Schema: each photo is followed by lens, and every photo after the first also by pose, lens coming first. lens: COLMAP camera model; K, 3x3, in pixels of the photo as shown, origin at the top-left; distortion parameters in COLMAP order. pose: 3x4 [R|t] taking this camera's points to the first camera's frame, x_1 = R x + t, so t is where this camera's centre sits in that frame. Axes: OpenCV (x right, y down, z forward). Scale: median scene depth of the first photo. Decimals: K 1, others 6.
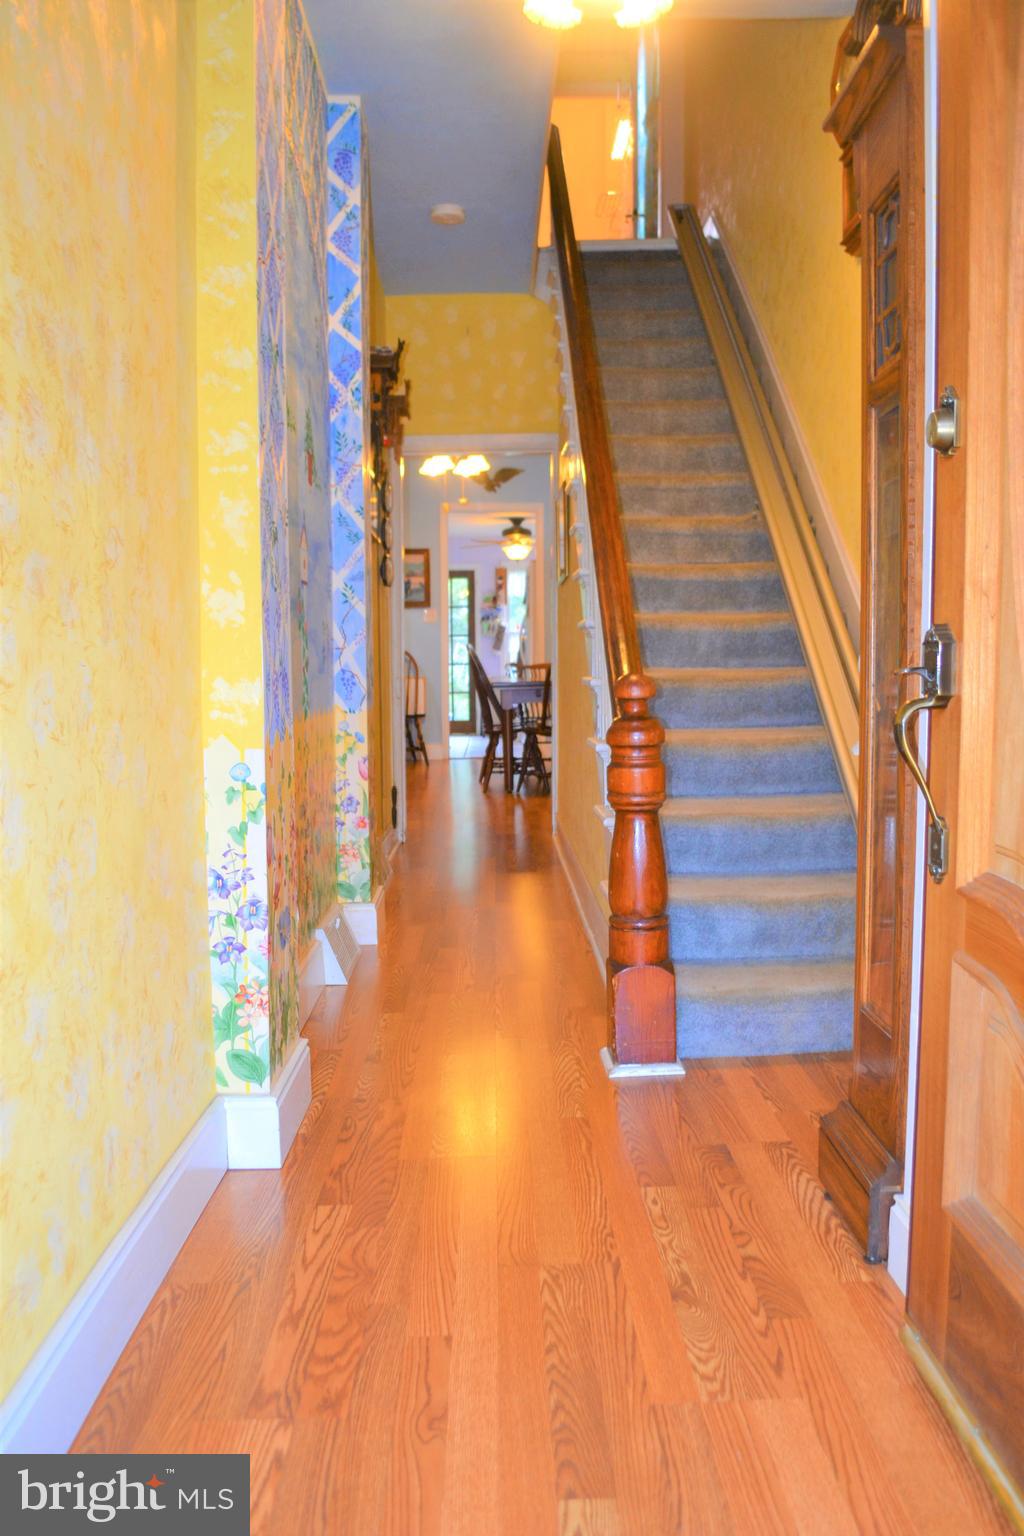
lens RADIAL K [[1156.2, 0, 511.6], [0, 1156.2, 778.3], [0, 0, 1]] dist [-0.079709, 0.003267]
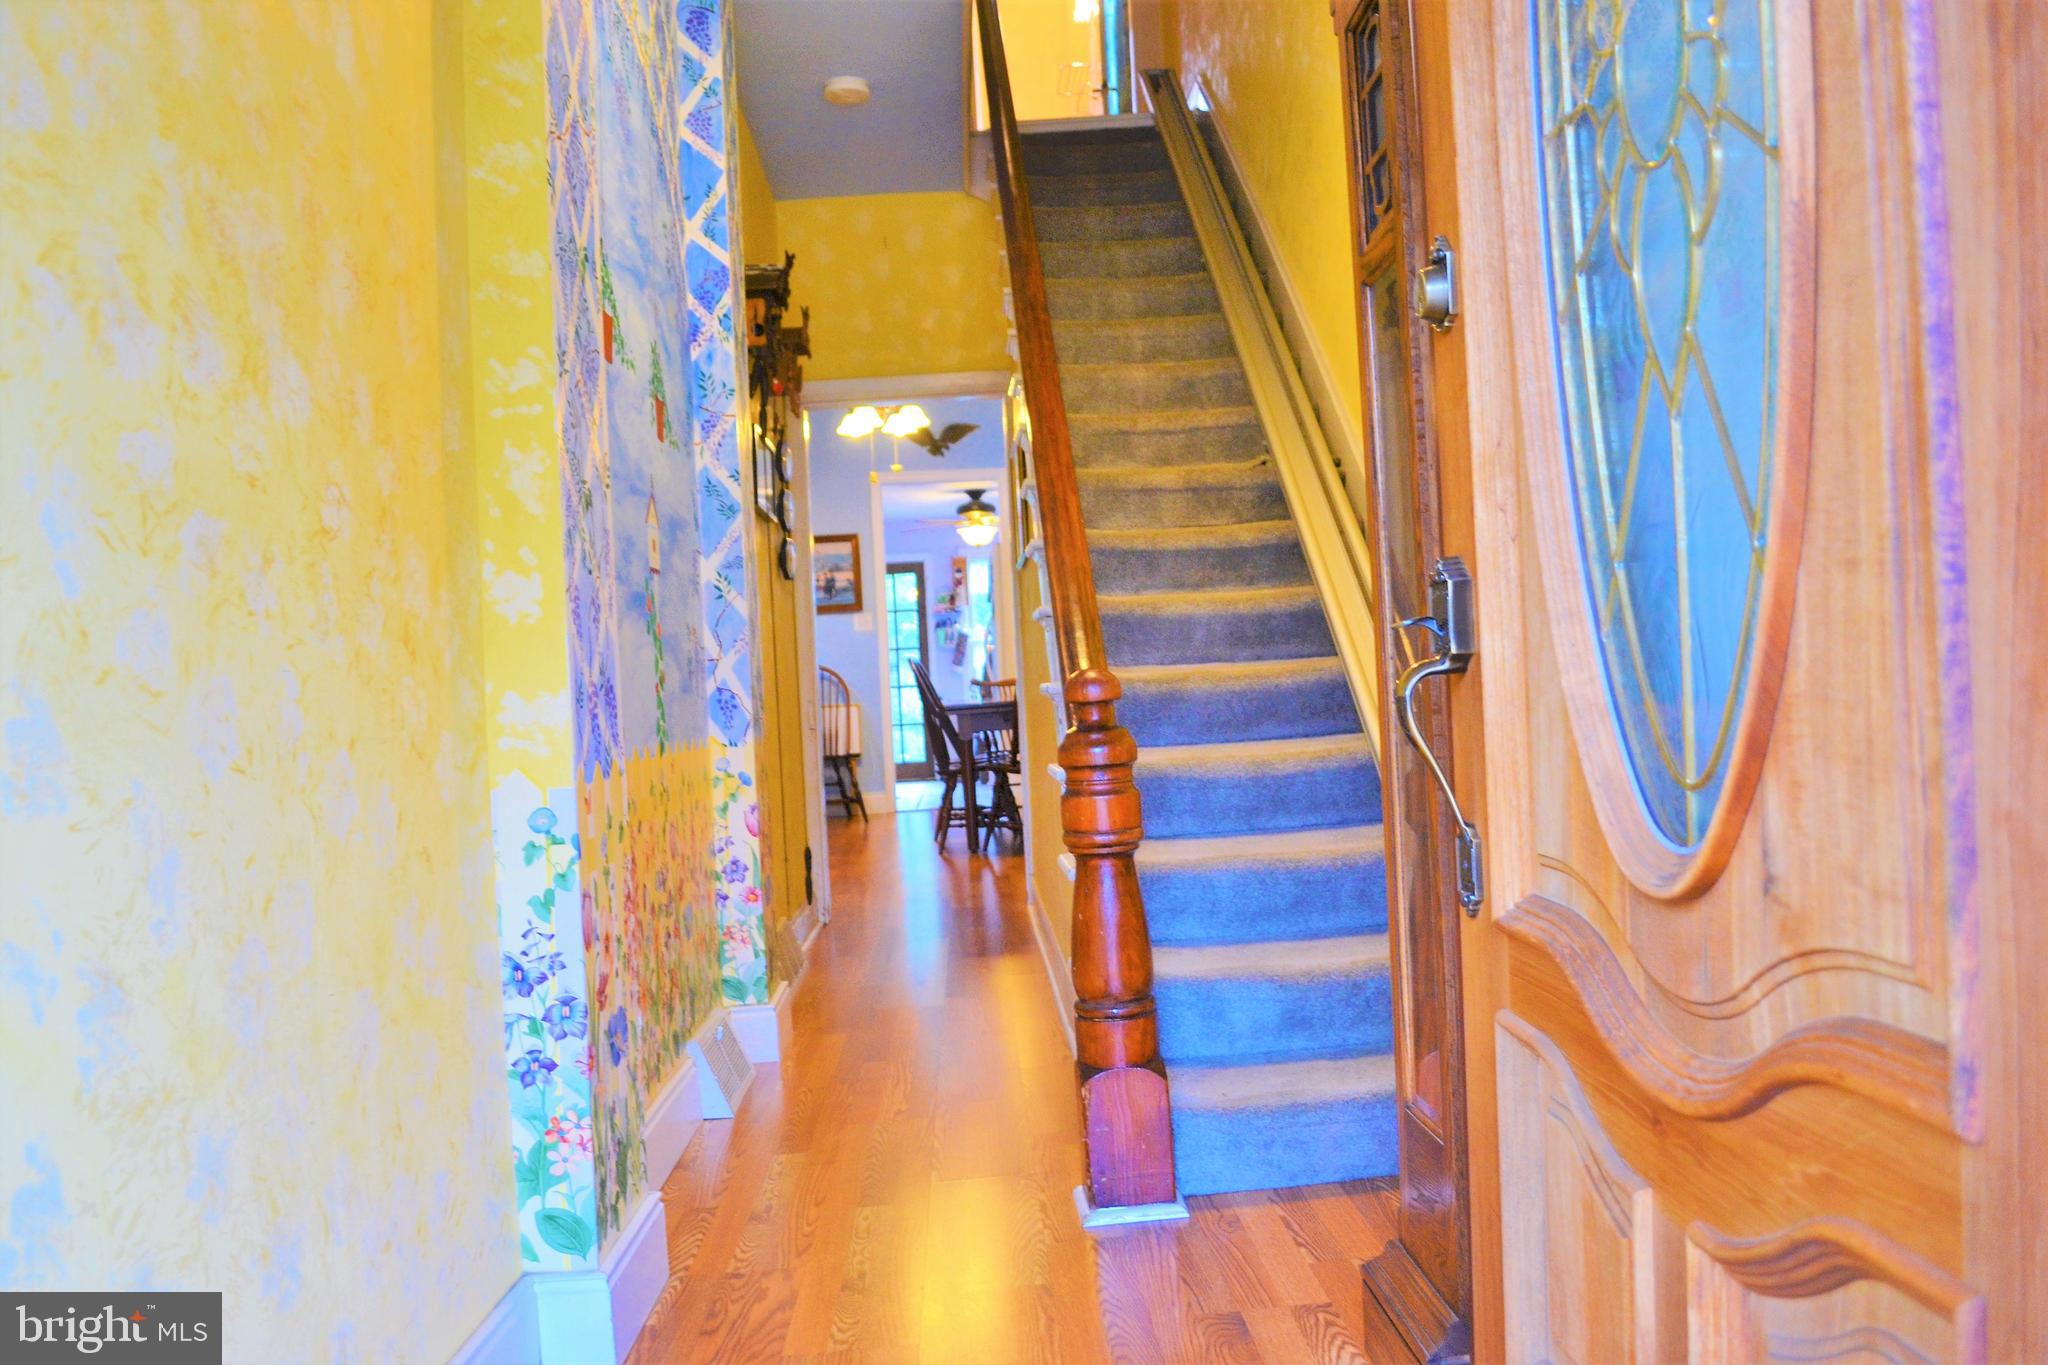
lens RADIAL K [[1541.6, 0, 1024.0], [0, 1541.6, 716.5], [0, 0, 1]] dist [-0.079709, 0.003267]
pose [[0.998809, -0.043875, 0.021344, 0.038748], [0.045430, 0.995848, -0.078888, 0.014848], [-0.017794, 0.079763, 0.996655, 0.020630]]
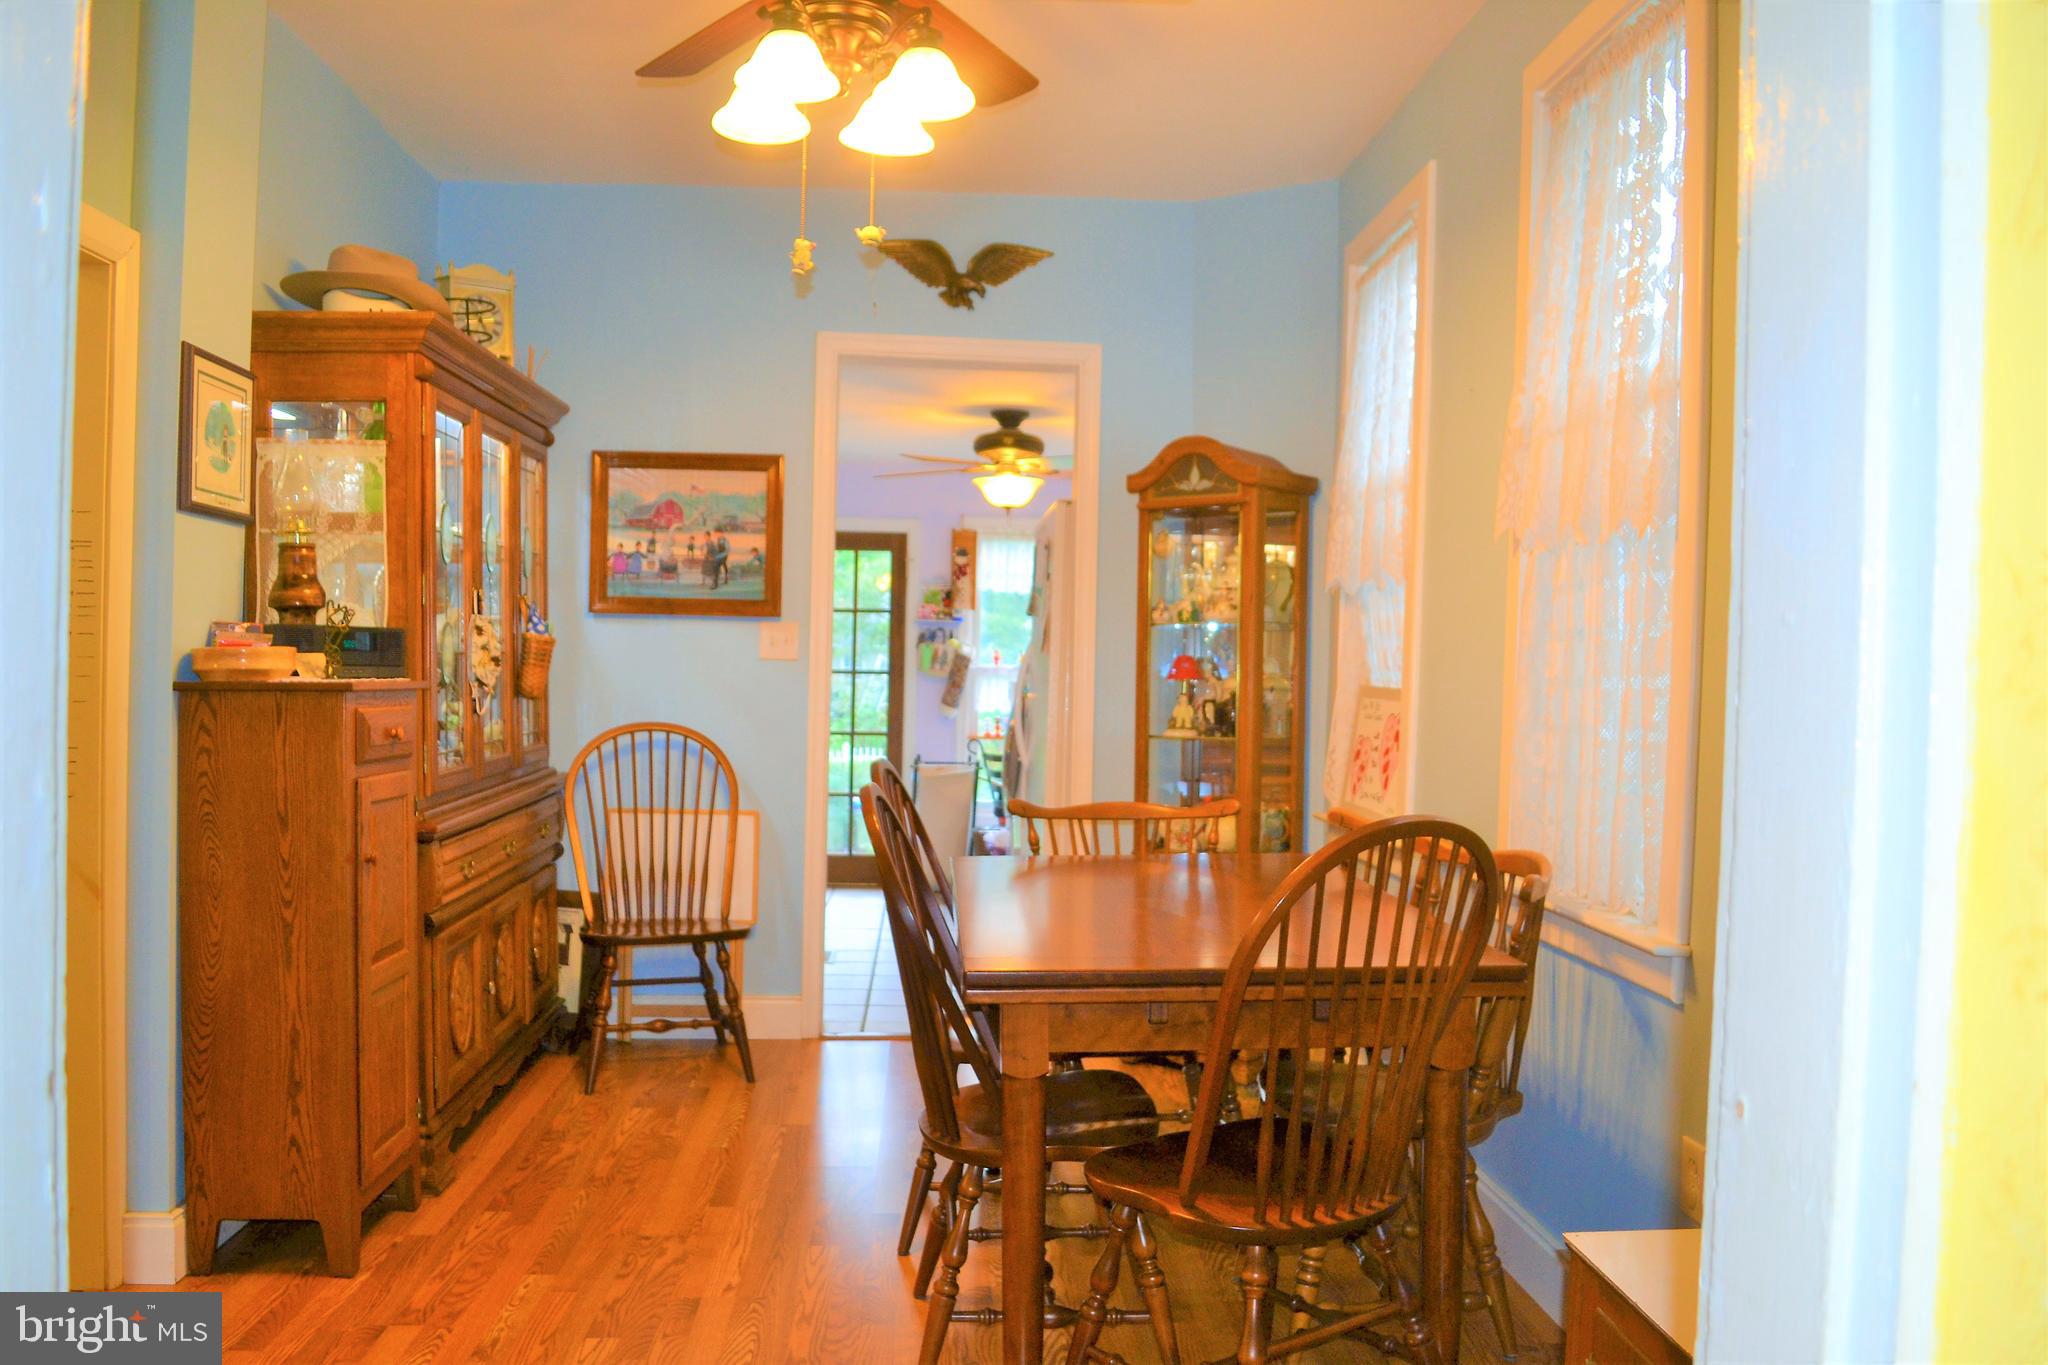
lens RADIAL K [[1541.6, 0, 1024.0], [0, 1541.6, 716.5], [0, 0, 1]] dist [-0.079709, 0.003267]
pose [[0.998533, 0.028612, 0.045960, -0.060895], [-0.025116, 0.996873, -0.074923, -0.326374], [-0.047960, 0.073659, 0.996130, 2.036384]]
